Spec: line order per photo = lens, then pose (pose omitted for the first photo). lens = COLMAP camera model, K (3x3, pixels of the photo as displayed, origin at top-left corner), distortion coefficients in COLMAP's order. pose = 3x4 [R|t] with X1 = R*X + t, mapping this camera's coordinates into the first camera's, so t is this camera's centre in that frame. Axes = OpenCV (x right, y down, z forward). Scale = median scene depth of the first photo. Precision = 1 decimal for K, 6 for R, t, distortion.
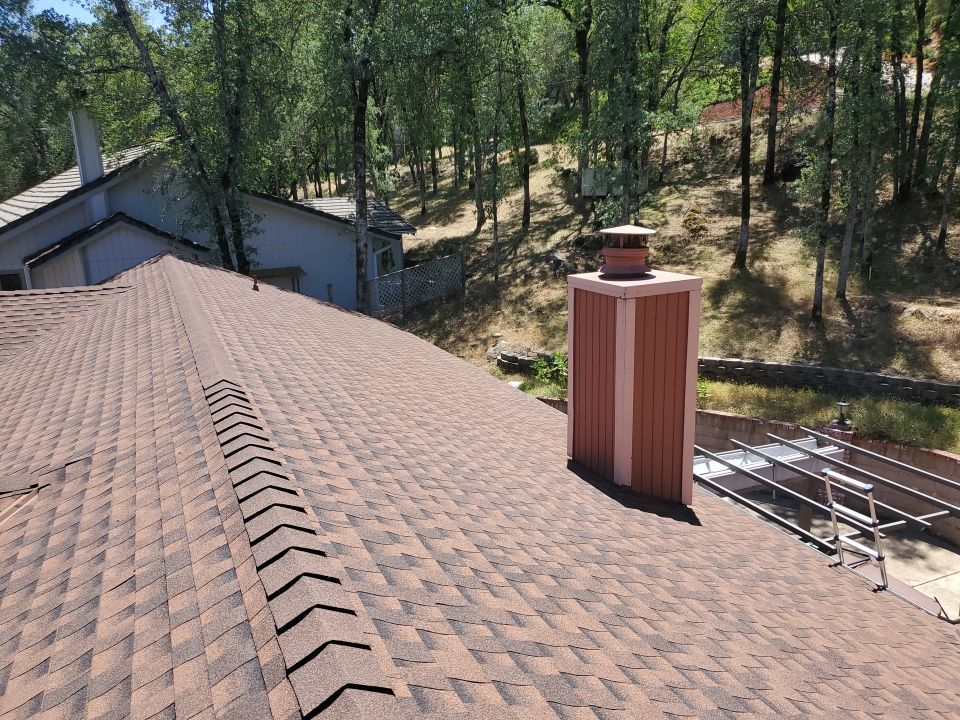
lens RADIAL K [[740.7, 0, 479.4], [0, 740.7, 365.0], [0, 0, 1]] dist [0.006267, -0.001021]
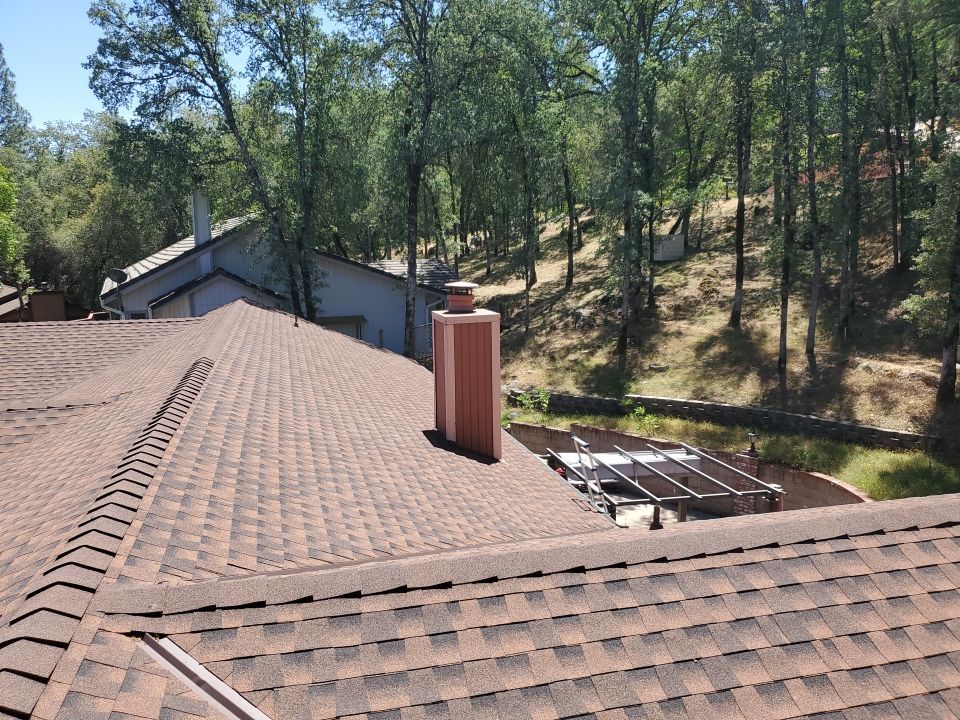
lens RADIAL K [[755.4, 0, 477.6], [0, 755.4, 368.5], [0, 0, 1]] dist [0.006805, 0.003340]
pose [[0.986289, 0.037859, -0.160626, 0.169743], [-0.050118, 0.996074, -0.072967, 0.040165], [0.157233, 0.080016, 0.984315, -0.202395]]
